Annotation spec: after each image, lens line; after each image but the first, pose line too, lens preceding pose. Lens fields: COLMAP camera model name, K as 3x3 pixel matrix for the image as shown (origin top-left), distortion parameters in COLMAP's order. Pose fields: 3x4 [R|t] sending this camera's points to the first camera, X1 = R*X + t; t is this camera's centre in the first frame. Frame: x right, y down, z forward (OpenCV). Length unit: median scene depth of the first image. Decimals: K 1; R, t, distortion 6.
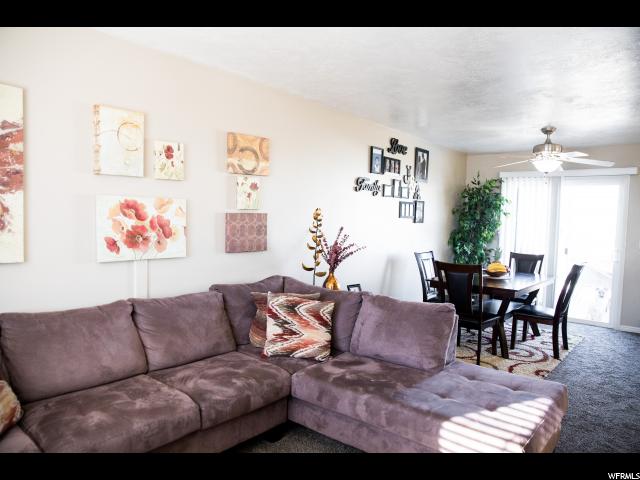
lens RADIAL K [[447.0, 0, 320.9], [0, 447.0, 255.1], [0, 0, 1]] dist [-0.047233, 0.003212]
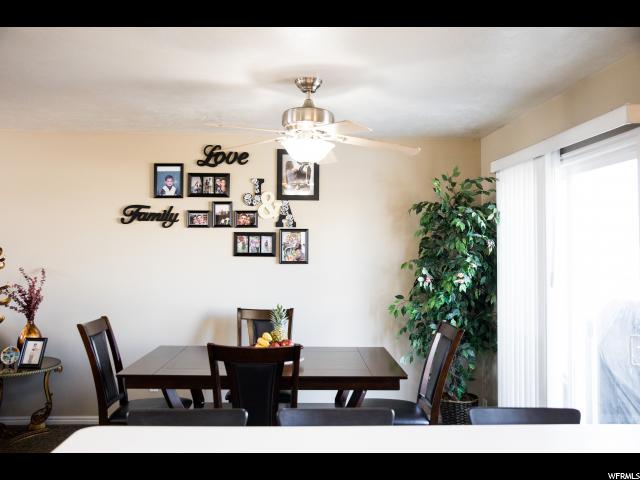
lens RADIAL K [[545.0, 0, 320.0], [0, 545.0, 240.0], [0, 0, 1]] dist [-0.005725, -0.003733]
pose [[0.665032, -0.037738, -0.745861, 0.928652], [-0.051230, 0.994065, -0.095975, -0.036543], [0.745056, 0.102036, 0.659151, 0.570182]]
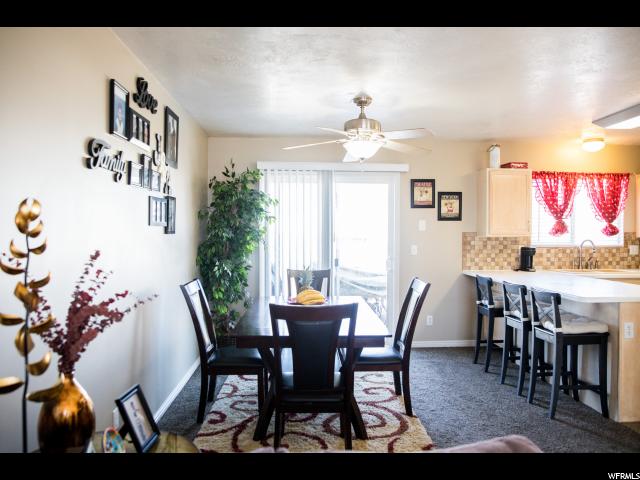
lens RADIAL K [[461.5, 0, 320.0], [0, 461.5, 240.0], [0, 0, 1]] dist [-0.053300, 0.002272]
pose [[0.741205, -0.039394, 0.670122, -0.052682], [0.075394, 0.996846, -0.024790, -0.037197], [-0.667031, 0.068898, 0.741837, 0.460282]]
